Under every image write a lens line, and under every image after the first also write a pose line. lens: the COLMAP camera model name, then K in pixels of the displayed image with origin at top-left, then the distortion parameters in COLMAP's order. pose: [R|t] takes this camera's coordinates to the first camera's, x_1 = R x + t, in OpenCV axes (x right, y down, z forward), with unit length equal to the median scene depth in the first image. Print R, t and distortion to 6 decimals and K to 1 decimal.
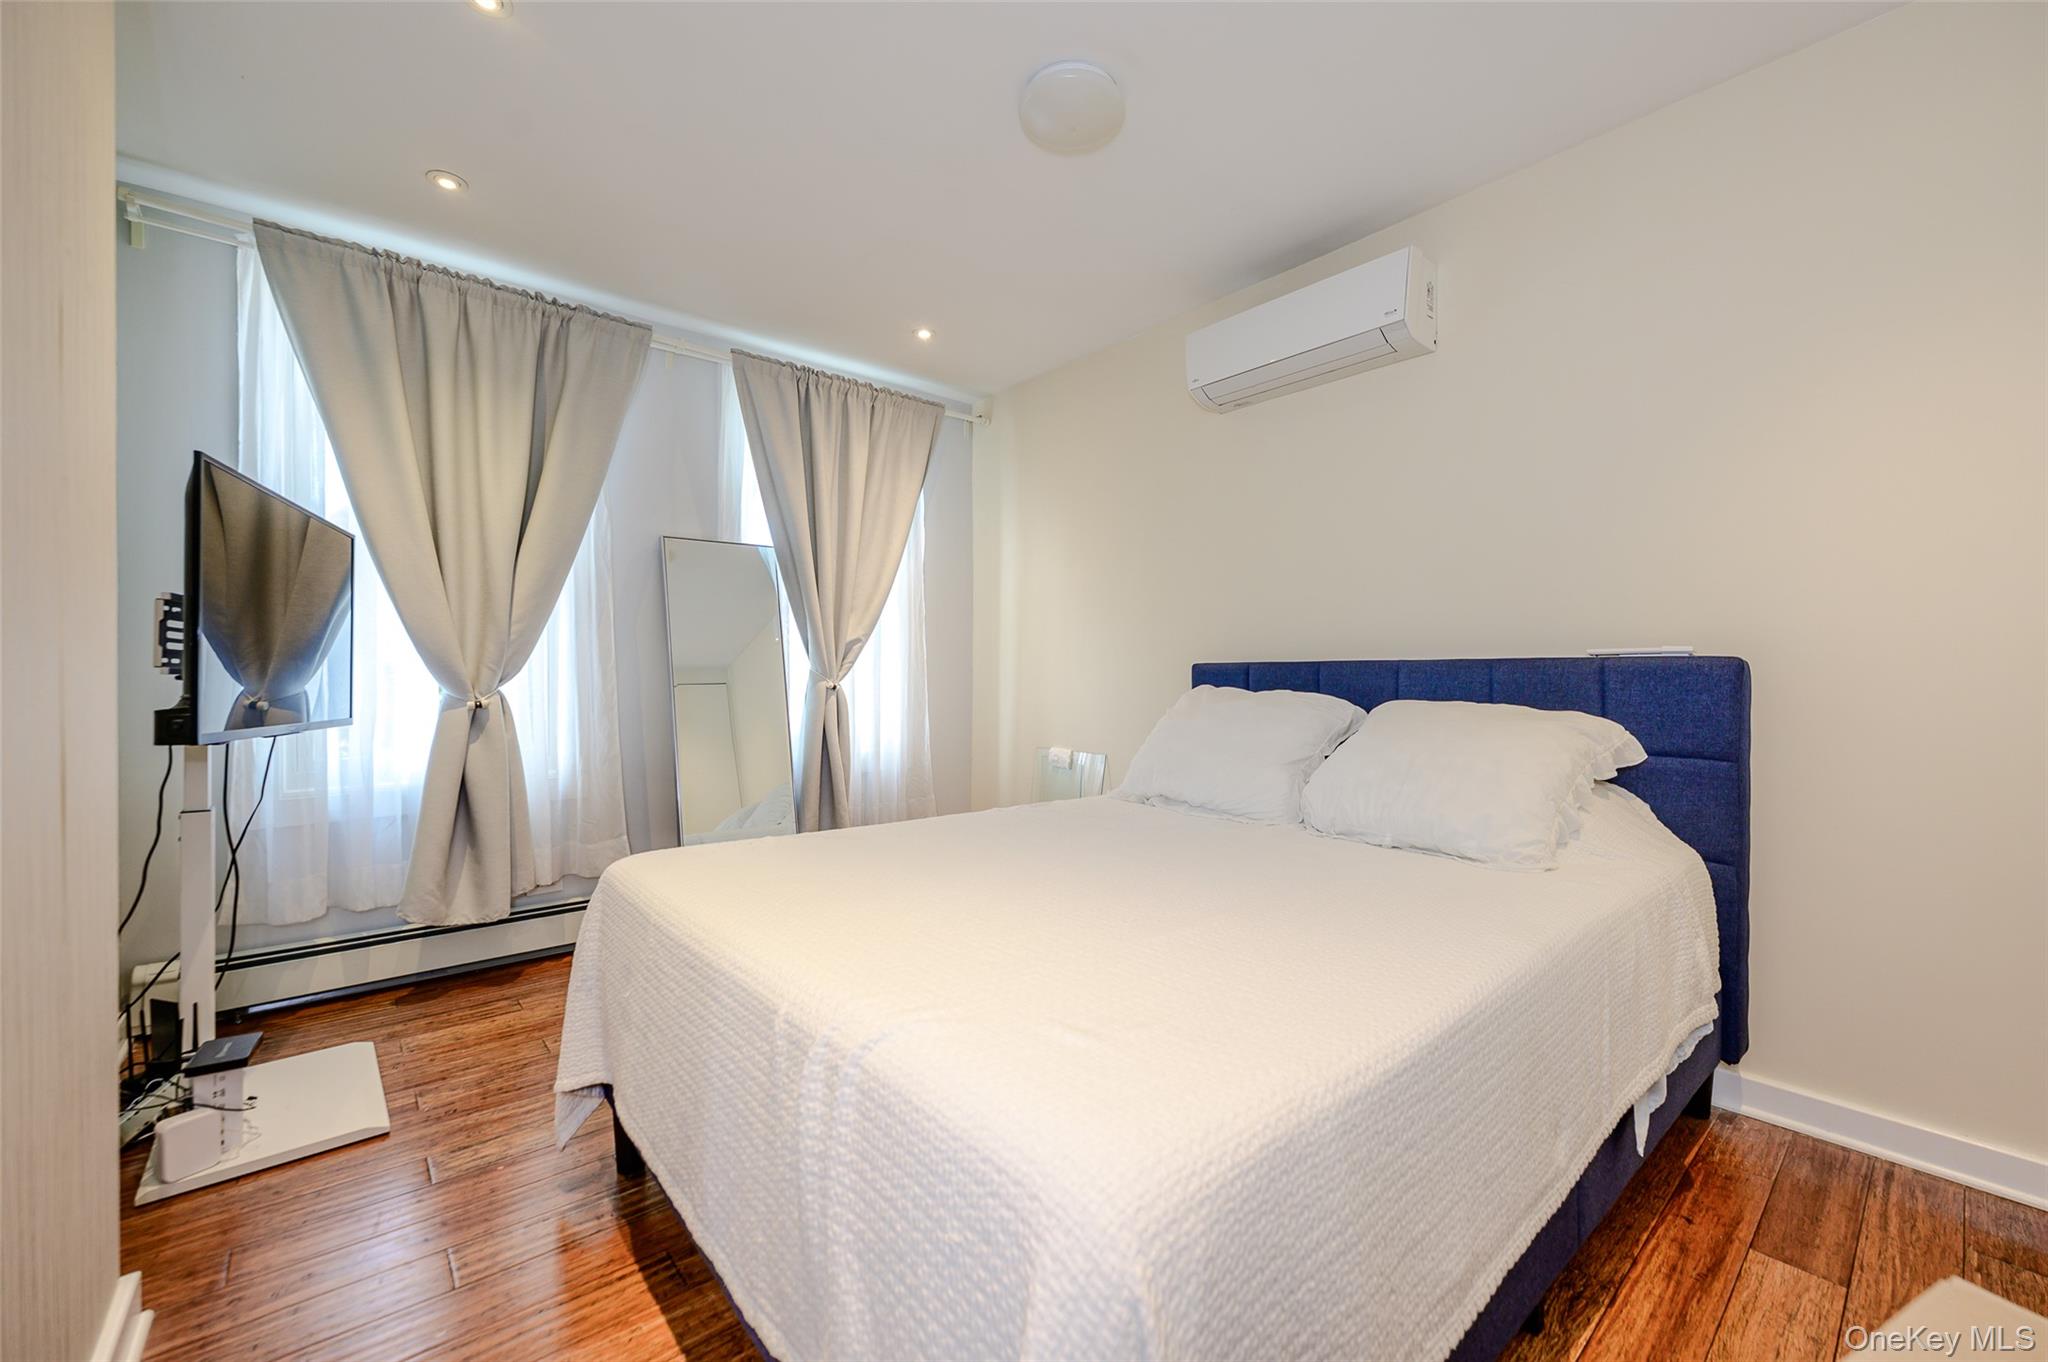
lens RADIAL K [[828.5, 0, 1030.3], [0, 828.5, 678.1], [0, 0, 1]] dist [-0.002386, -0.000432]
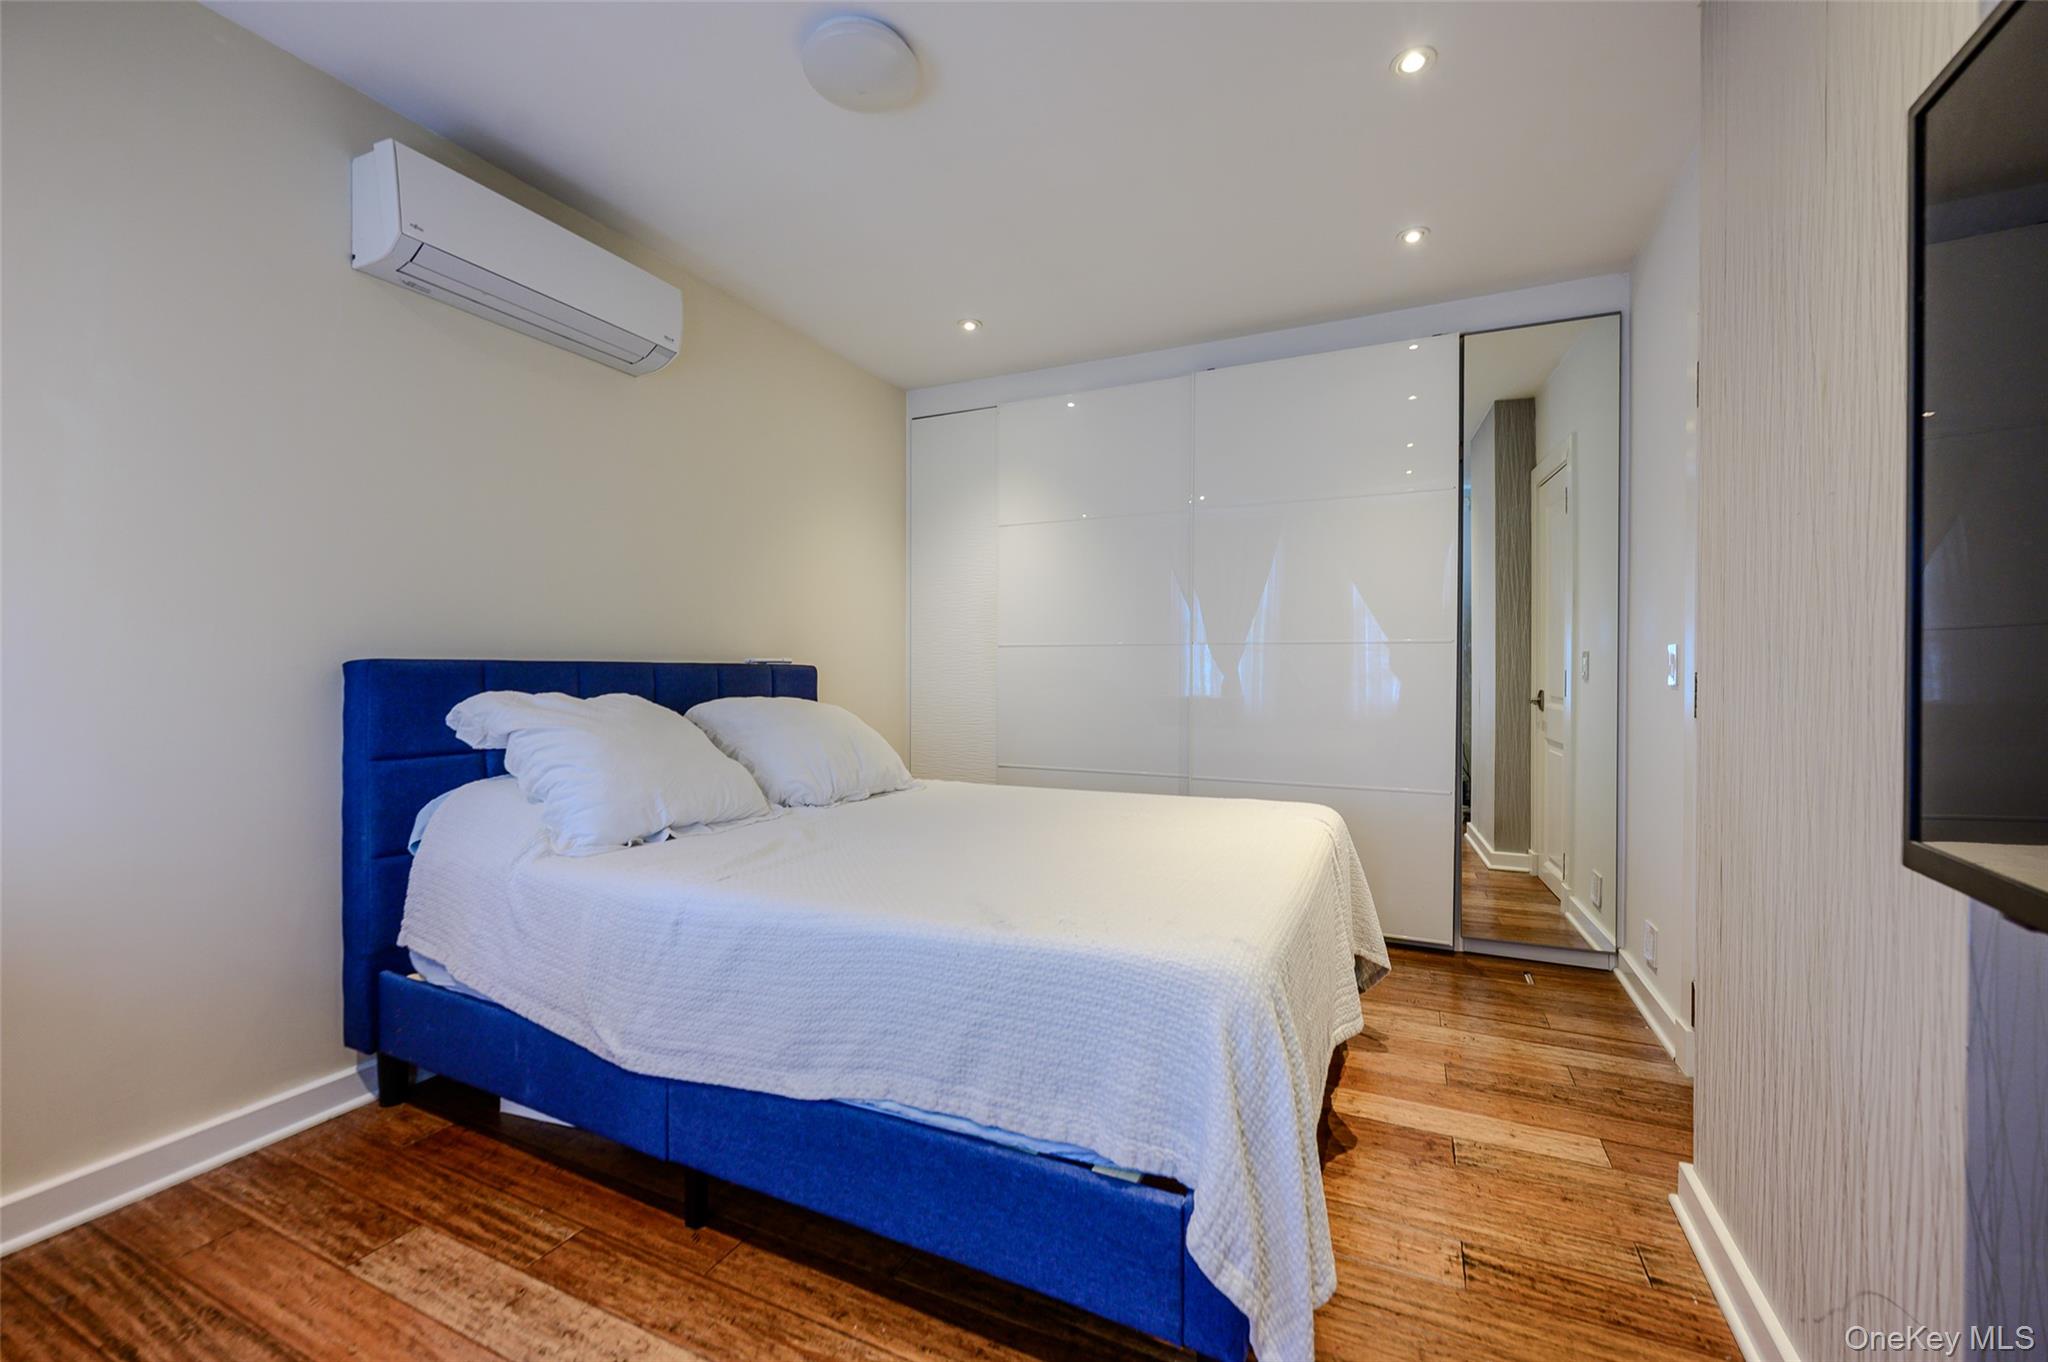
lens RADIAL K [[828.5, 0, 1024.5], [0, 828.5, 676.1], [0, 0, 1]] dist [-0.002386, -0.000432]
pose [[-0.417519, -0.013063, 0.908574, -0.726240], [-0.002205, 0.999908, 0.013364, -0.019222], [-0.908665, 0.003577, -0.417510, 1.015378]]
